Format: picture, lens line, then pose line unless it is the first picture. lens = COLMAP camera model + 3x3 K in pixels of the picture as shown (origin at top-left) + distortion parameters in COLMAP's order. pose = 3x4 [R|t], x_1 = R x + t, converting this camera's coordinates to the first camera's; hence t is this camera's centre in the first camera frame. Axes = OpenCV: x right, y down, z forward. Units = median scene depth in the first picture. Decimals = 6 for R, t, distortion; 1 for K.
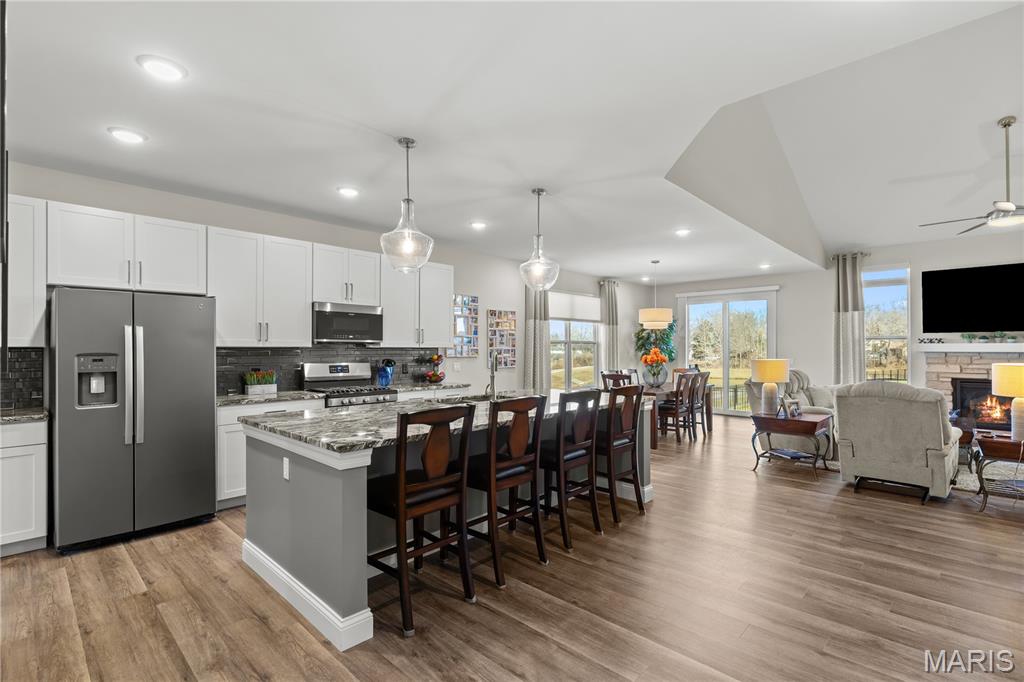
lens RADIAL K [[482.9, 0, 514.5], [0, 482.9, 345.1], [0, 0, 1]] dist [-0.000997, -0.000112]
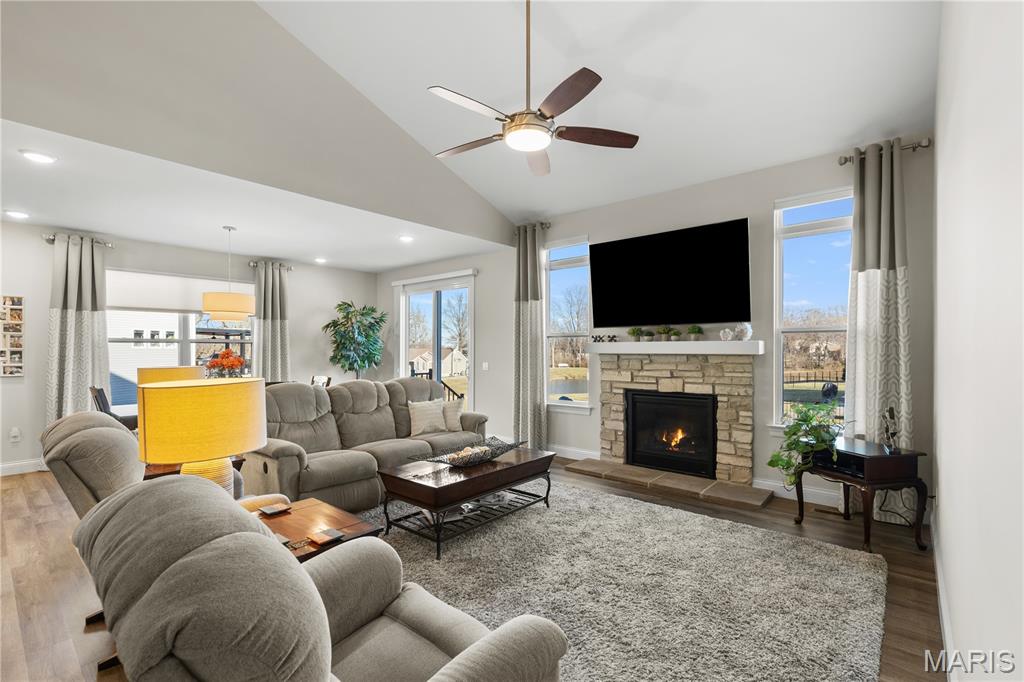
lens RADIAL K [[472.0, 0, 512.5], [0, 472.0, 342.9], [0, 0, 1]] dist [-0.000324, 0.000277]
pose [[0.999231, -0.000087, 0.039212, 0.732327], [0.000361, 0.999975, -0.006993, 0.002955], [-0.039211, 0.007001, 0.999206, 0.292798]]
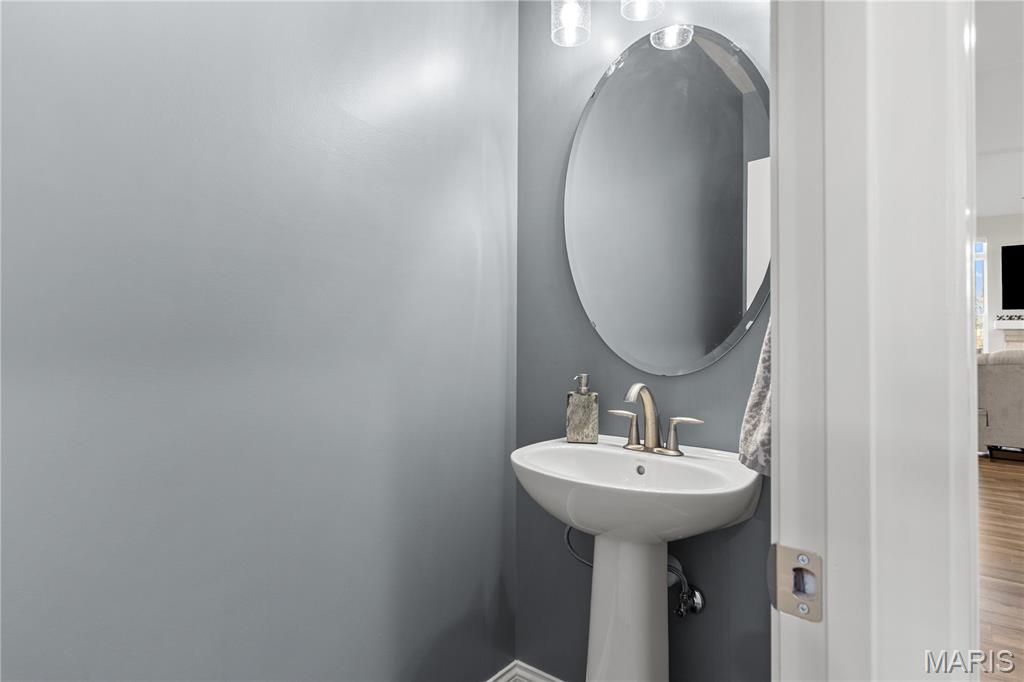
lens RADIAL K [[558.8, 0, 512.0], [0, 558.8, 341.0], [0, 0, 1]] dist [0.001867, 0.000658]
pose [[0.997129, -0.003178, 0.075651, -0.227338], [0.002733, 0.999978, 0.005980, 0.029880], [-0.075668, -0.005756, 0.997116, -0.044149]]
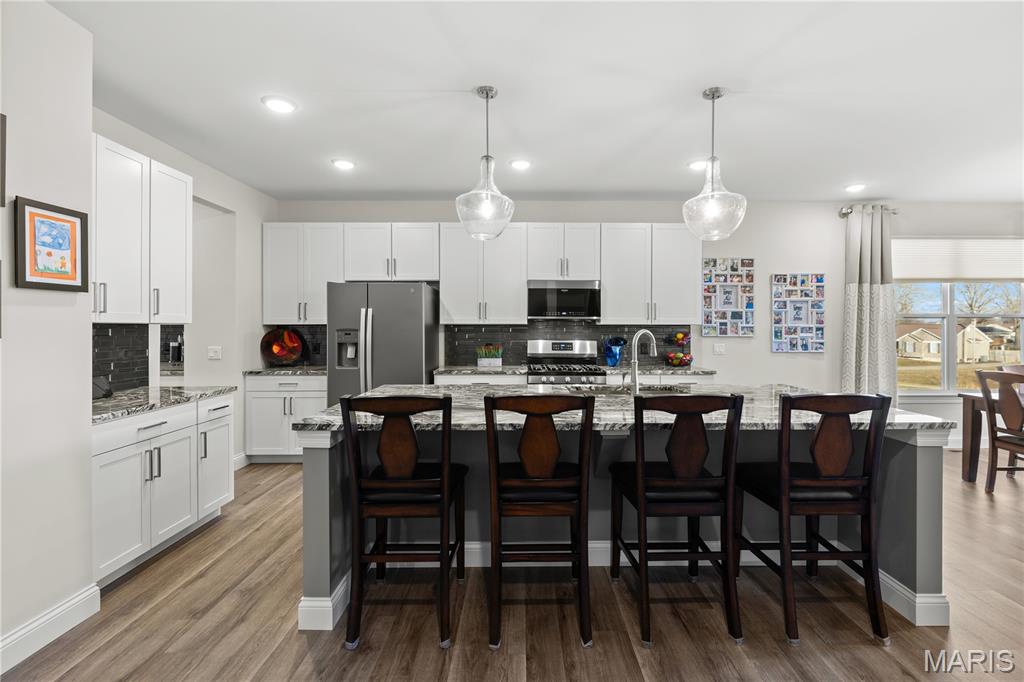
lens RADIAL K [[461.2, 0, 523.1], [0, 461.2, 330.2], [0, 0, 1]] dist [-0.000146, 0.000002]
pose [[0.691411, 0.006491, -0.722432, 0.198388], [0.004829, 0.999896, 0.013606, 0.002259], [0.722445, -0.012896, 0.691308, 0.211496]]
